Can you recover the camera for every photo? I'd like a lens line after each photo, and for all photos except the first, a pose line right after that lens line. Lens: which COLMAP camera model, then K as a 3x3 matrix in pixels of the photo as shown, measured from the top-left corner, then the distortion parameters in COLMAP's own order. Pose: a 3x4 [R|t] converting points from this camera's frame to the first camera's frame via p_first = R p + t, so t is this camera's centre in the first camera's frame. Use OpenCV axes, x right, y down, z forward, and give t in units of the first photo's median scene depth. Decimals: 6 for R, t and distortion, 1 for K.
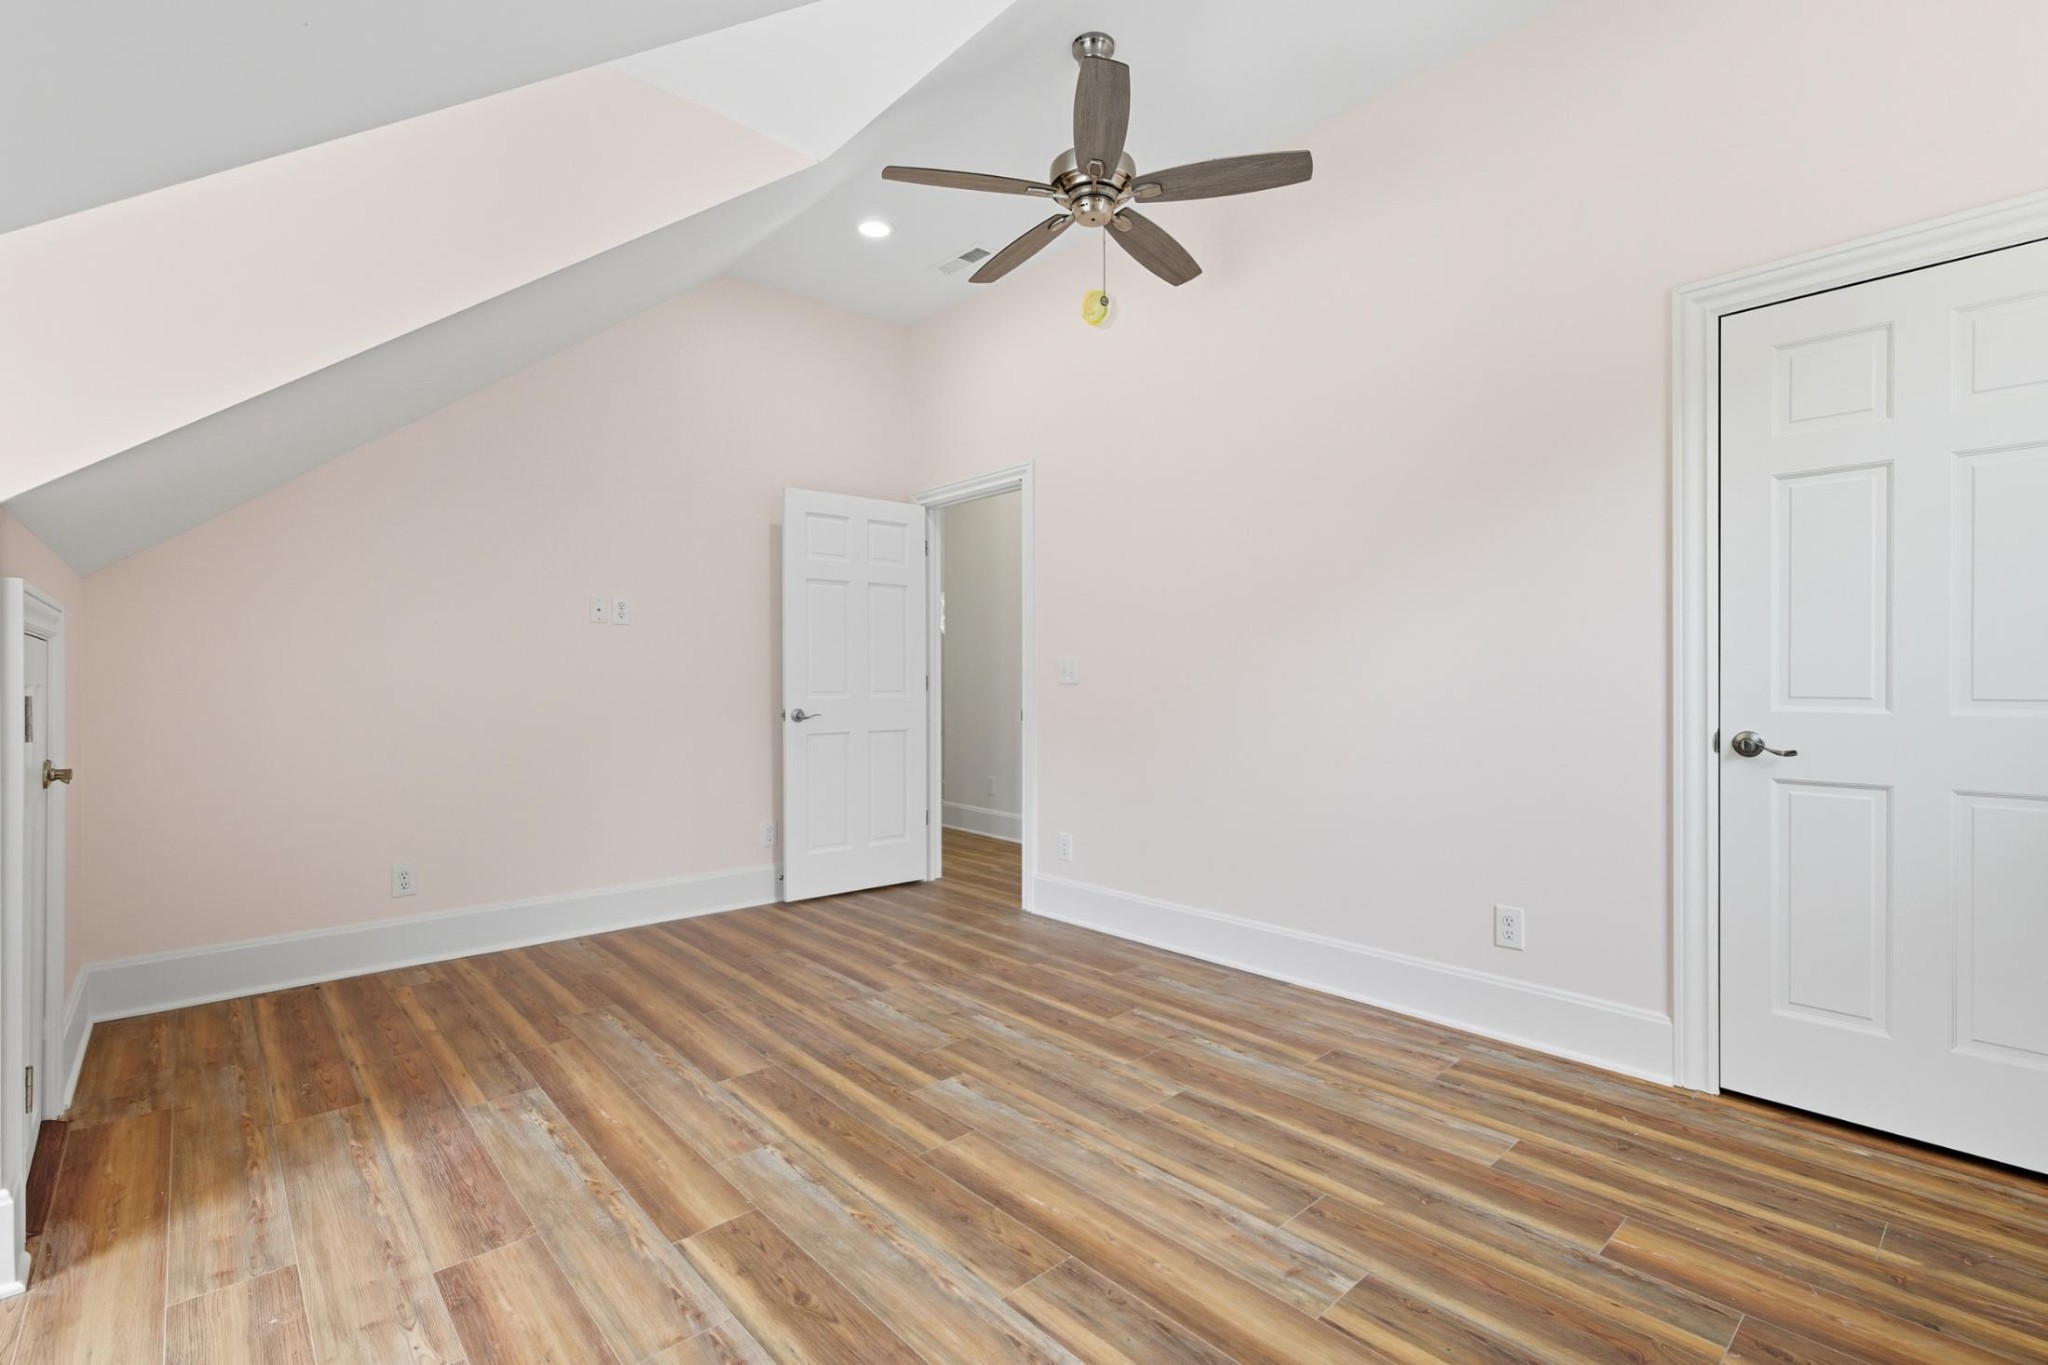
lens RADIAL K [[926.3, 0, 1024.0], [0, 926.3, 682.5], [0, 0, 1]] dist [-0.002027, -0.000355]
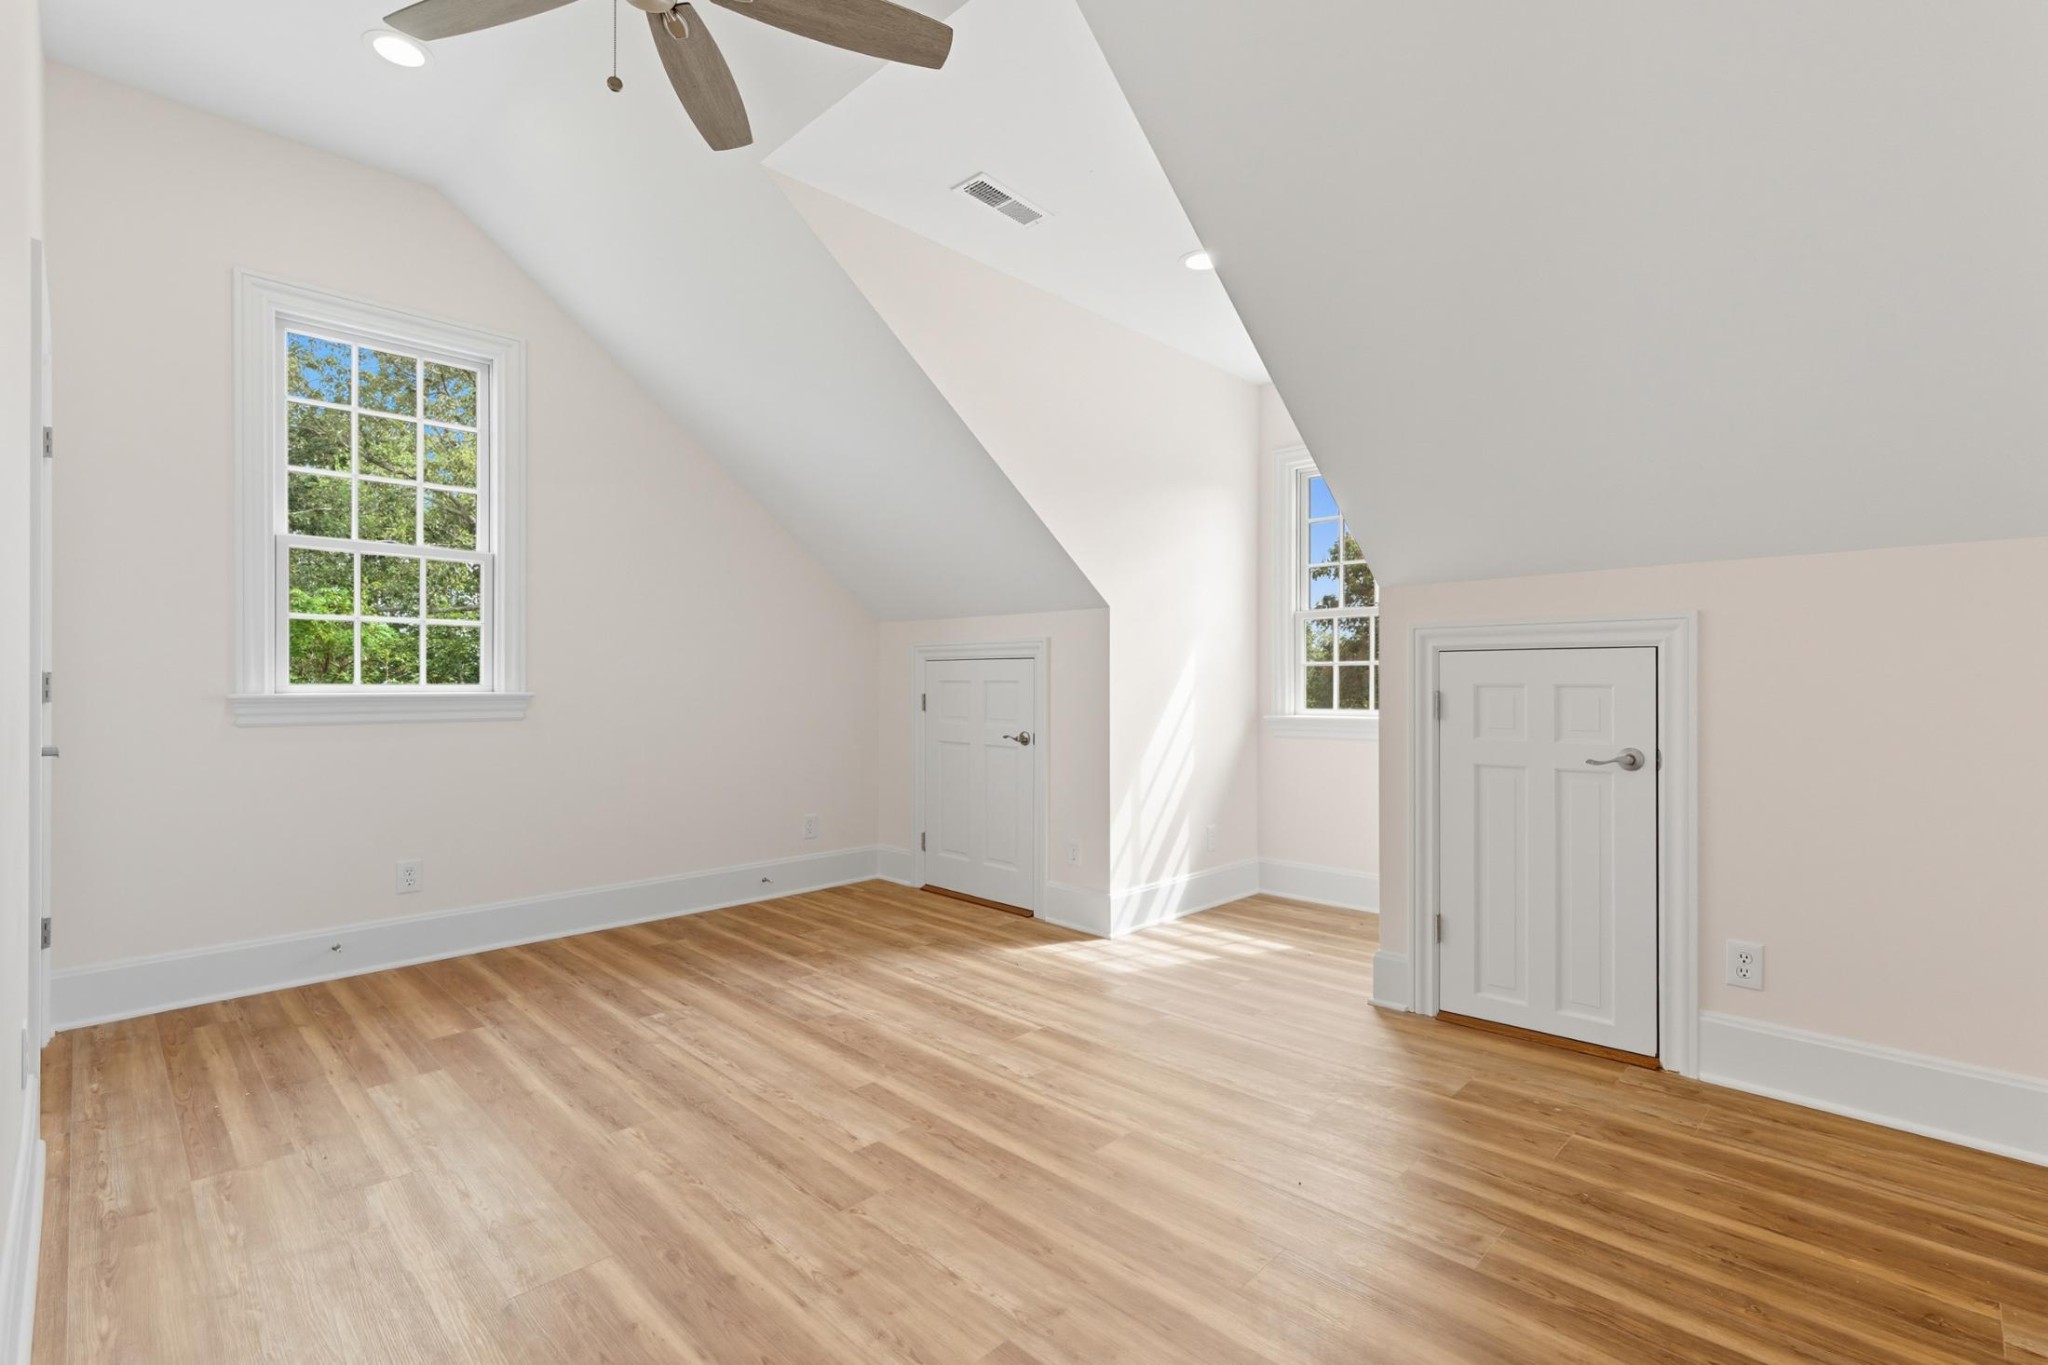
lens RADIAL K [[926.3, 0, 1024.0], [0, 926.3, 682.5], [0, 0, 1]] dist [-0.002027, -0.000355]
pose [[-0.998235, 0.002786, -0.059326, -0.200389], [0.002669, 0.999994, 0.002059, -0.003753], [0.059332, 0.001897, -0.998237, 2.148336]]
